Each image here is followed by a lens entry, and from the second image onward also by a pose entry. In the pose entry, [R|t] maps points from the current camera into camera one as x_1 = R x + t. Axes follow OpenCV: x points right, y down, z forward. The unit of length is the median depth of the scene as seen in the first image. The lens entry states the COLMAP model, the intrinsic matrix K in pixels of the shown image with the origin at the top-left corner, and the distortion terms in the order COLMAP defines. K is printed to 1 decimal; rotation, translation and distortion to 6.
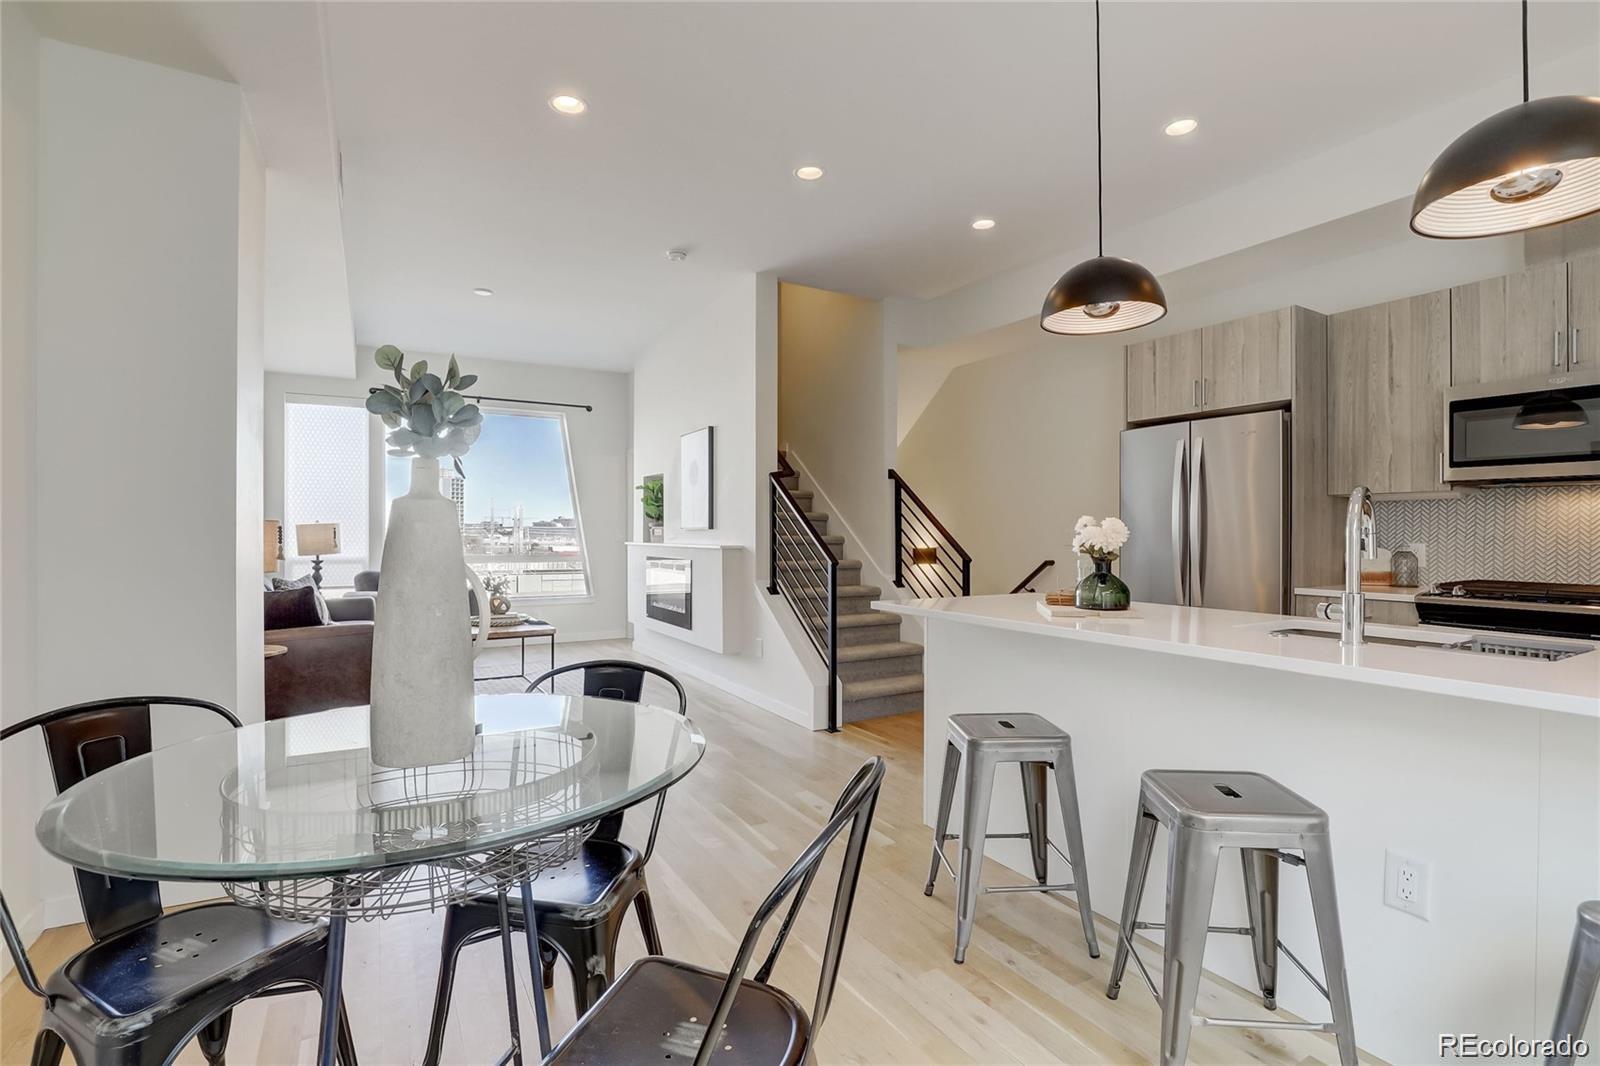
lens RADIAL K [[737.3, 0, 801.0], [0, 737.3, 531.0], [0, 0, 1]] dist [-0.030173, 0.005422]
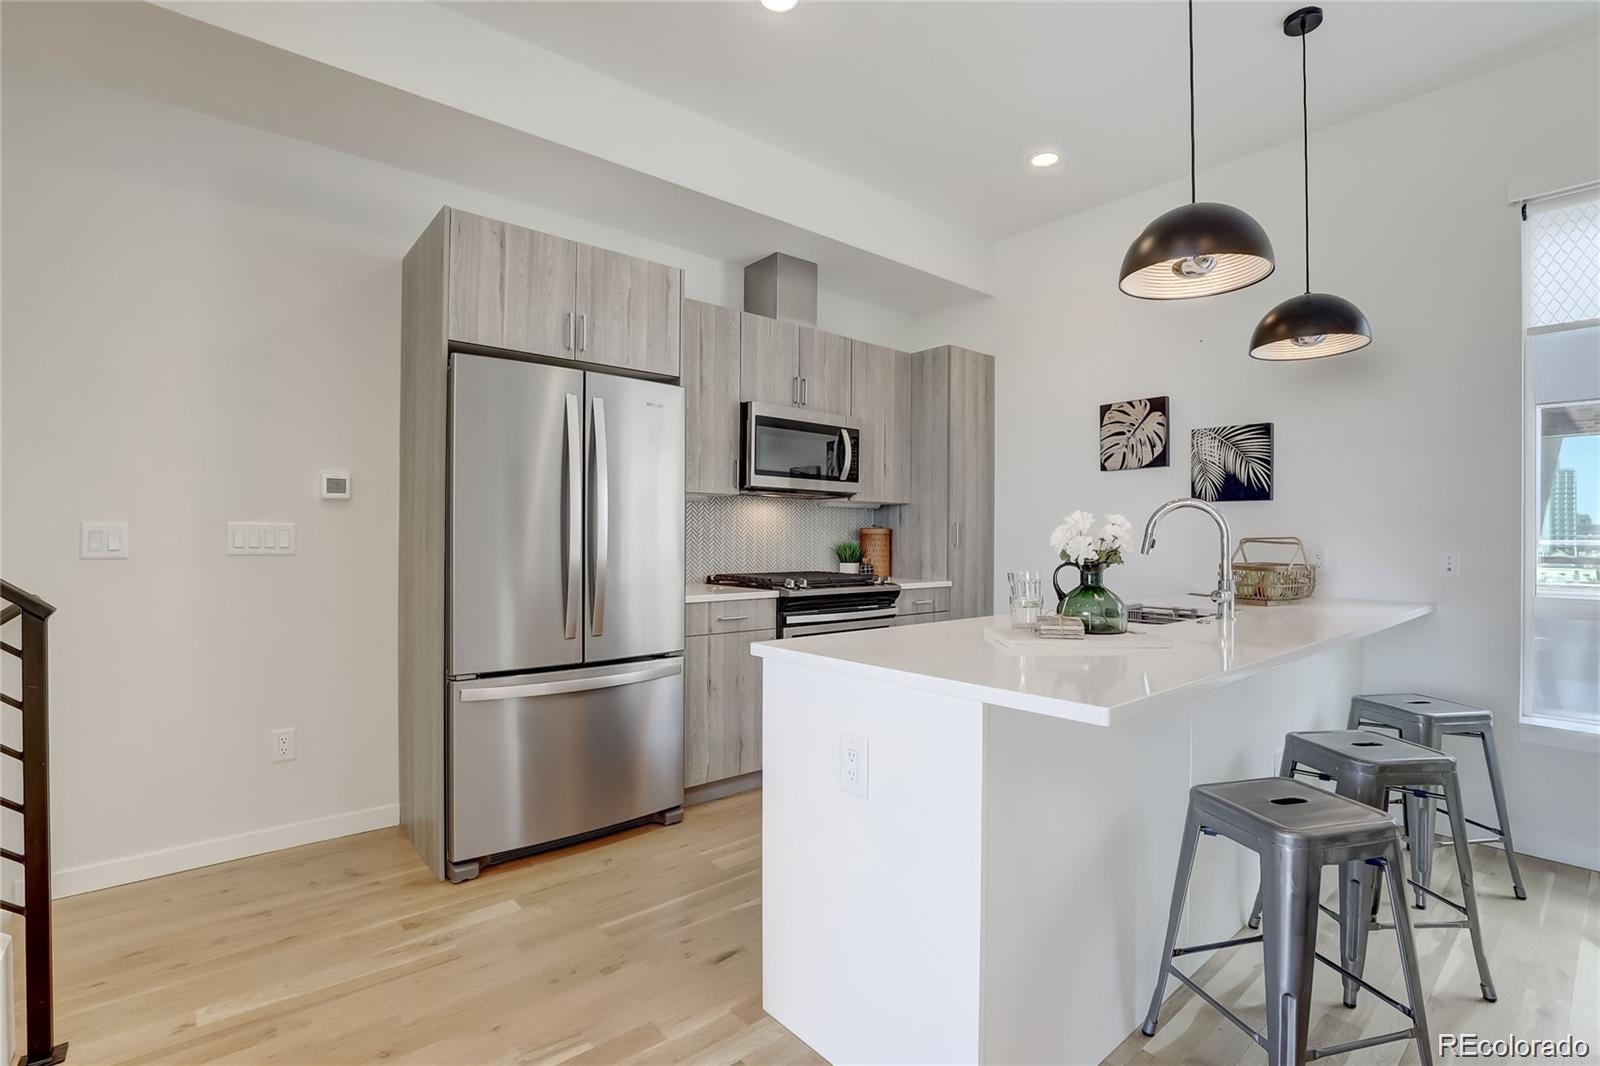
lens RADIAL K [[737.3, 0, 801.0], [0, 737.3, 531.0], [0, 0, 1]] dist [-0.030173, 0.005422]
pose [[-0.166567, 0.000244, 0.986030, -0.189287], [-0.008128, 0.999966, -0.001620, 0.000869], [-0.985997, -0.008285, -0.166560, 0.918457]]
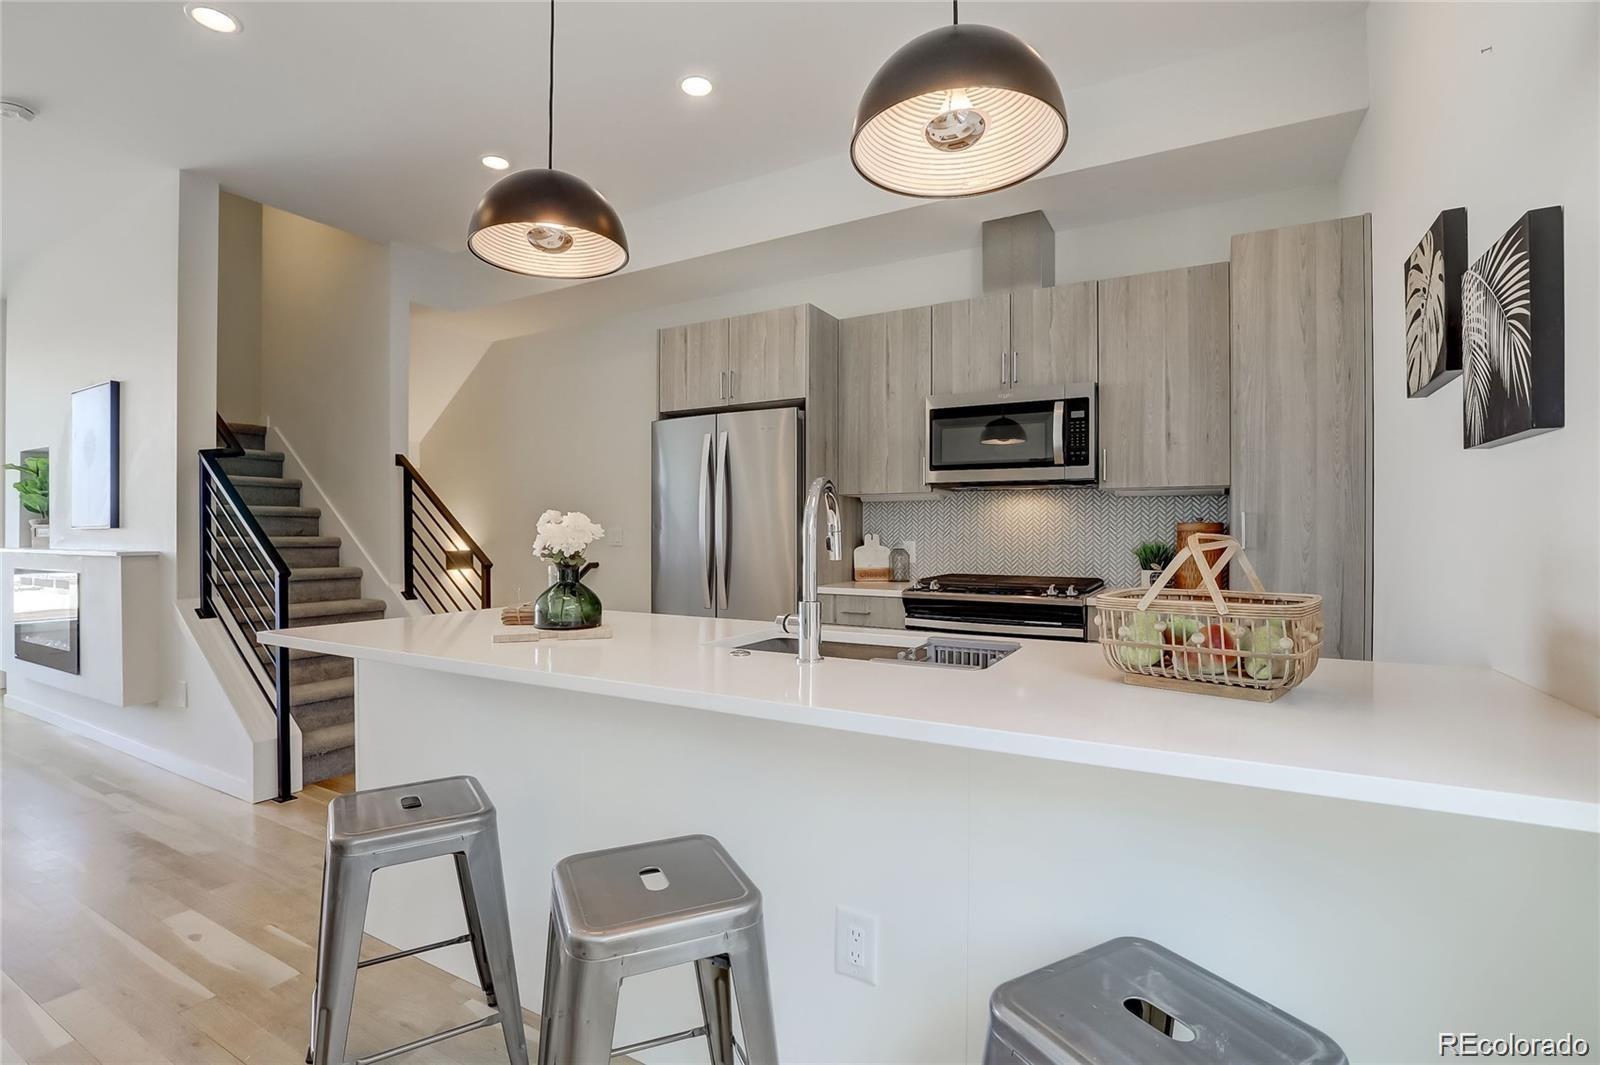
lens RADIAL K [[737.3, 0, 801.0], [0, 737.3, 530.5], [0, 0, 1]] dist [-0.030173, 0.005422]
pose [[0.864293, -0.001062, 0.502987, 0.147596], [0.001626, 0.999998, -0.000684, 0.001649], [-0.502986, 0.001409, 0.864294, 0.120726]]
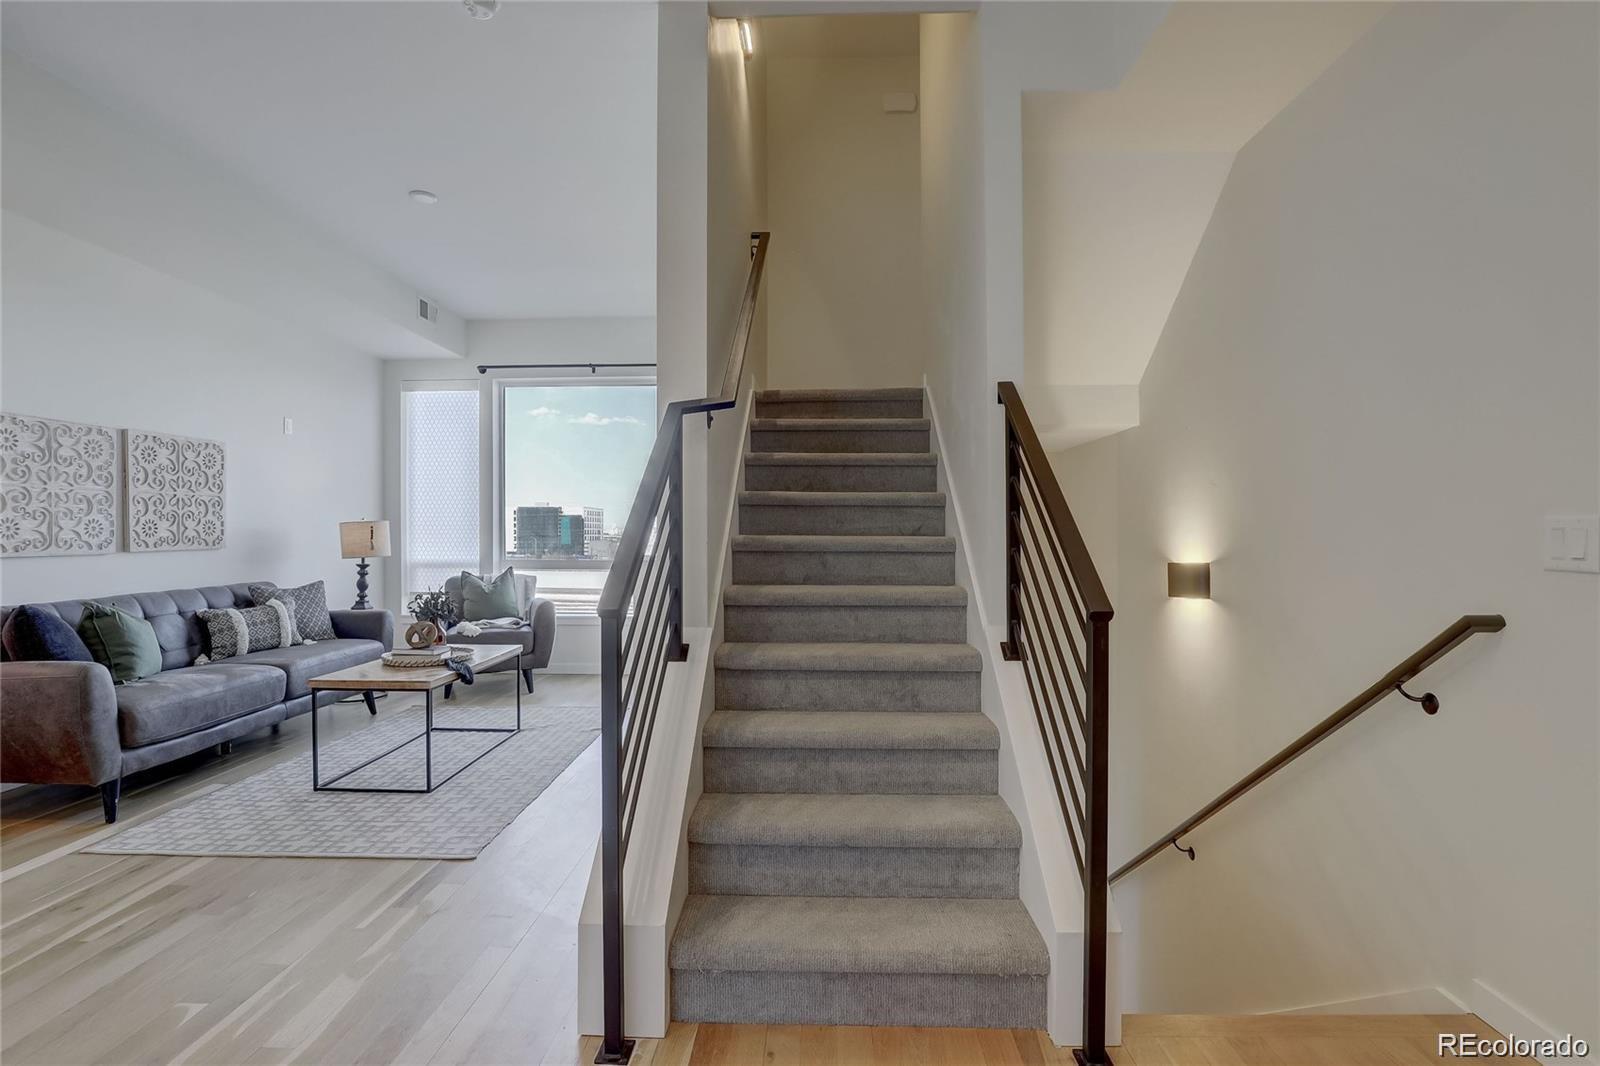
lens RADIAL K [[737.3, 0, 801.0], [0, 737.3, 531.0], [0, 0, 1]] dist [-0.030173, 0.005422]
pose [[0.844700, -0.002950, -0.535232, 0.369665], [0.002752, 0.999996, -0.001168, 0.005041], [0.535233, -0.000486, 0.844705, 0.843393]]
